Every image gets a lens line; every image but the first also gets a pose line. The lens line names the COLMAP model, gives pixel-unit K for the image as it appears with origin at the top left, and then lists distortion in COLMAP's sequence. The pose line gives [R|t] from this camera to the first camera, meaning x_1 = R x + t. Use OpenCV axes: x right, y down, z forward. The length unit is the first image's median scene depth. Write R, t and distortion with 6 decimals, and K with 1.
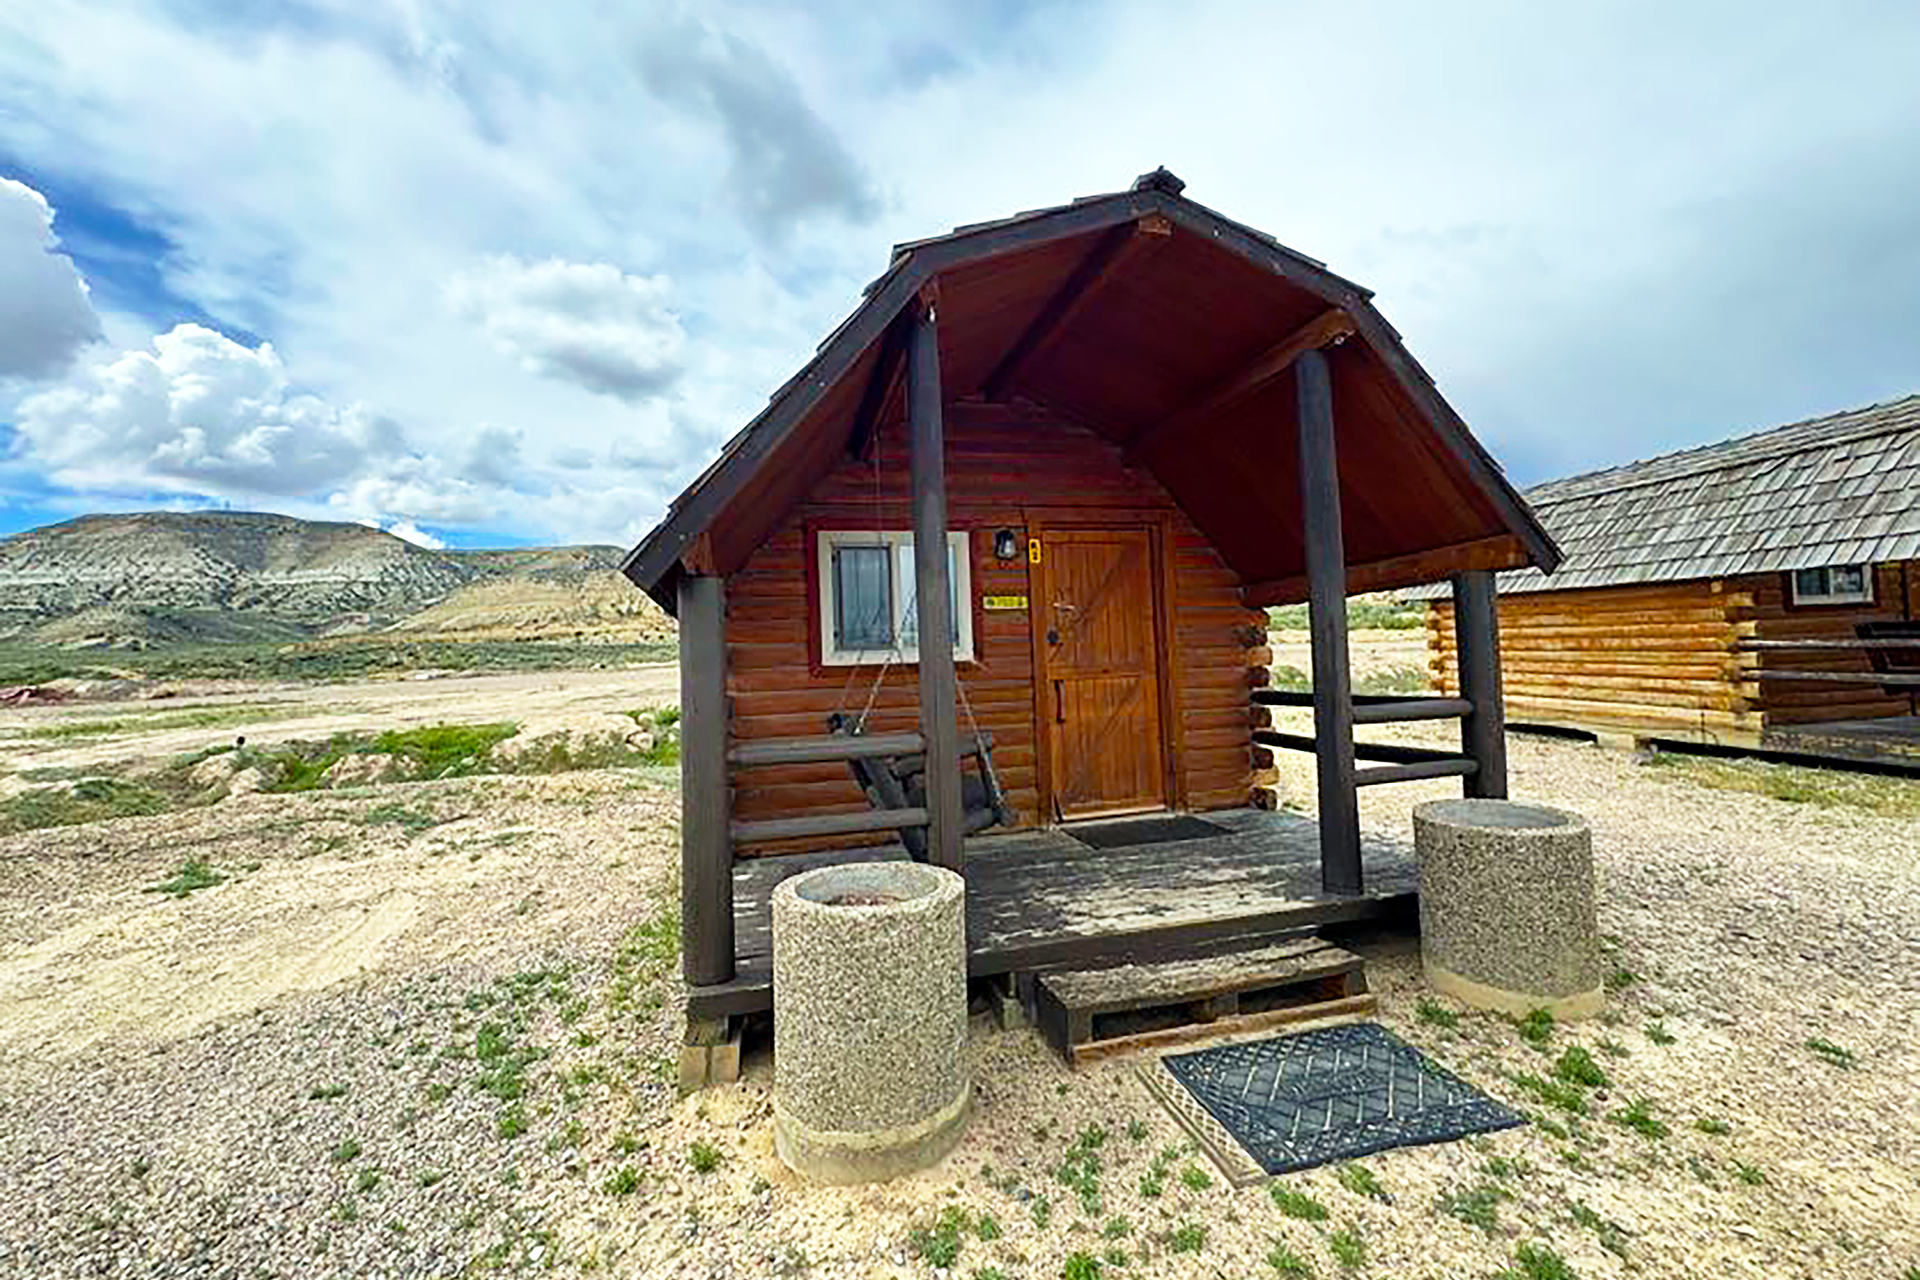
lens RADIAL K [[772.7, 0, 951.9], [0, 772.7, 642.5], [0, 0, 1]] dist [-0.002160, -0.000566]
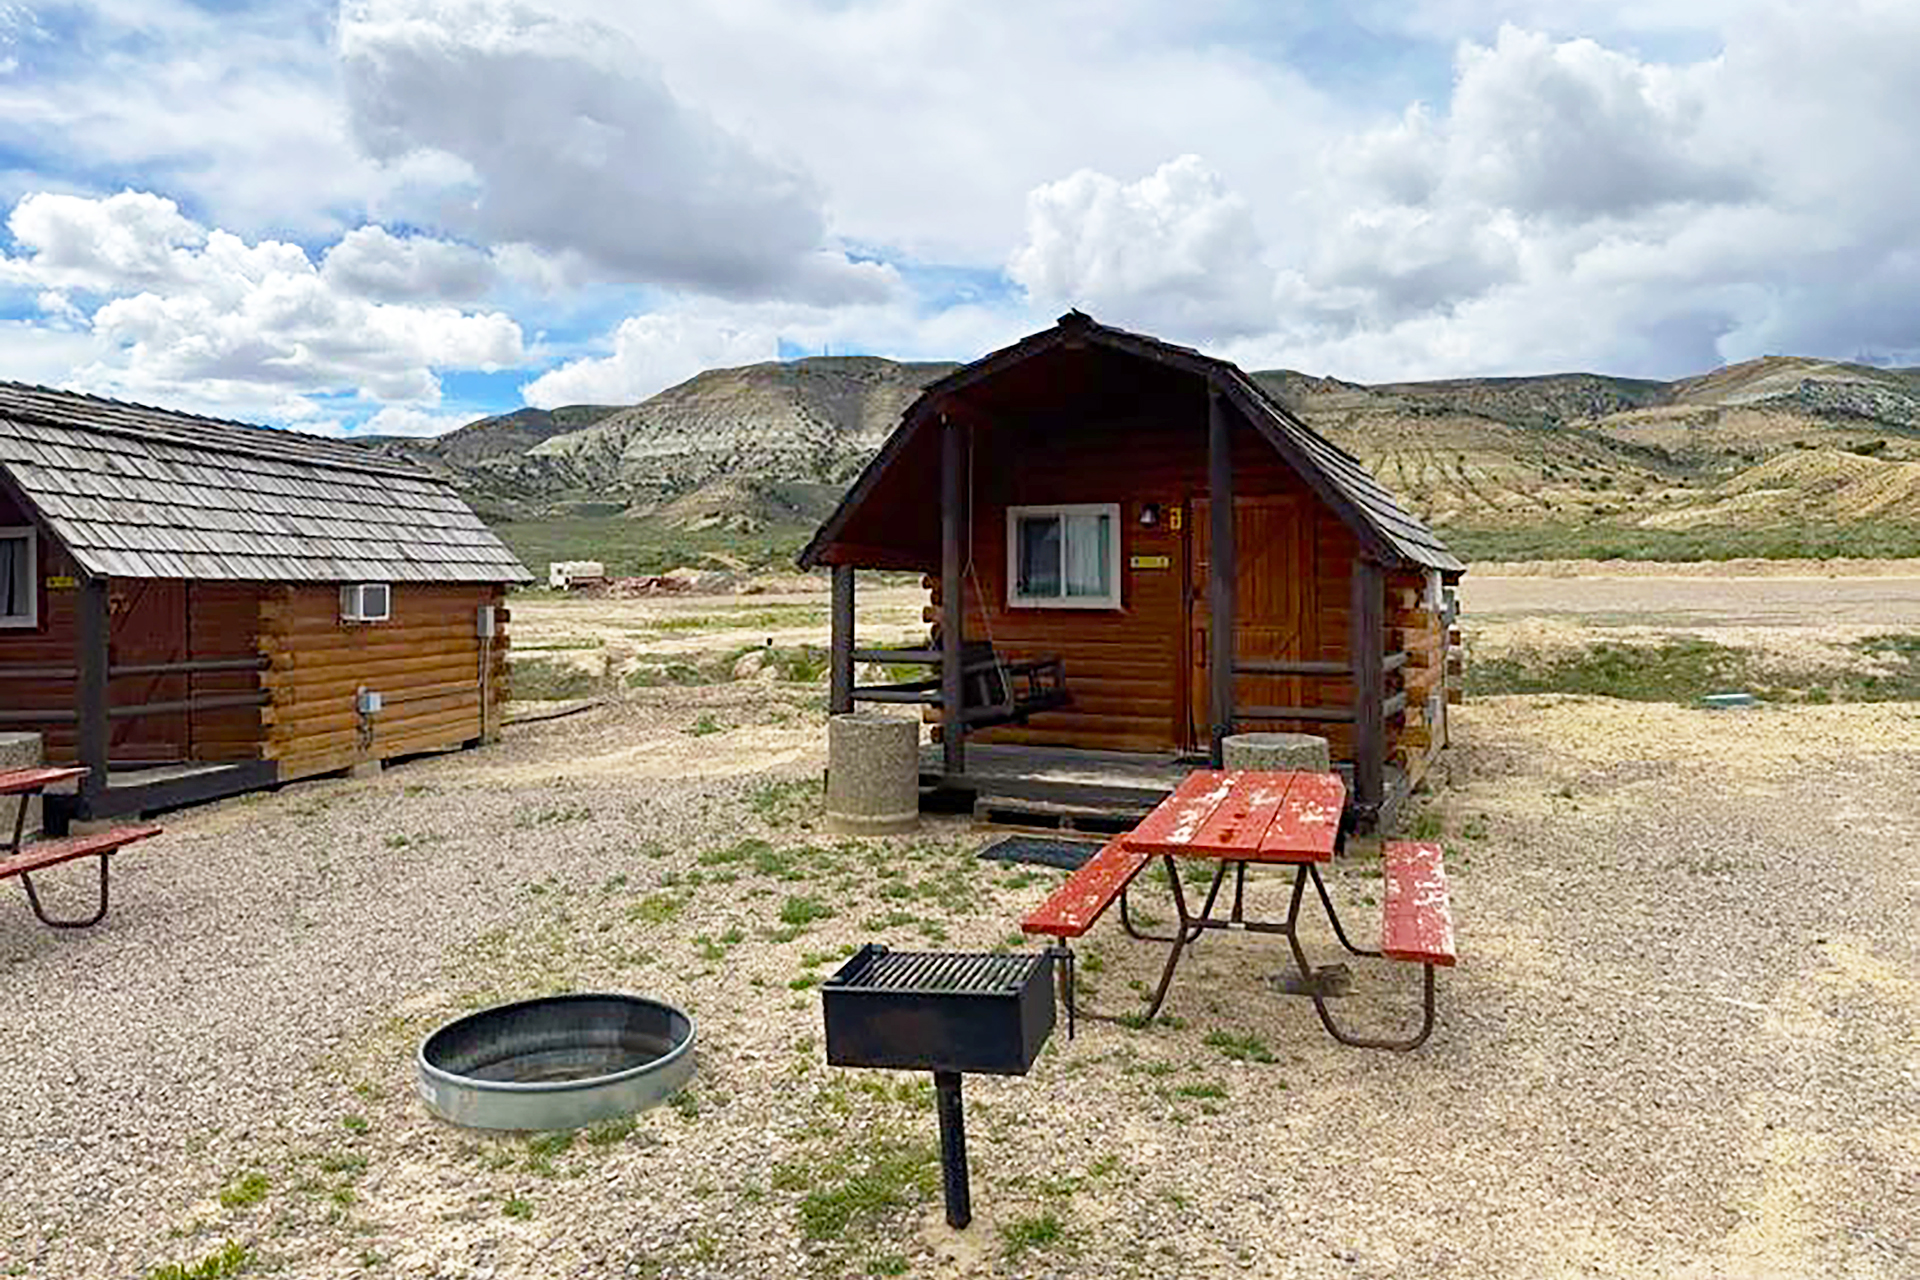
lens RADIAL K [[1367.7, 0, 961.9], [0, 1367.7, 646.2], [0, 0, 1]] dist [0.002453, -0.003058]
pose [[0.788557, 0.066014, -0.611408, 0.178481], [-0.013291, 0.995819, 0.090377, -0.016951], [0.614818, -0.063141, 0.786138, -0.134425]]
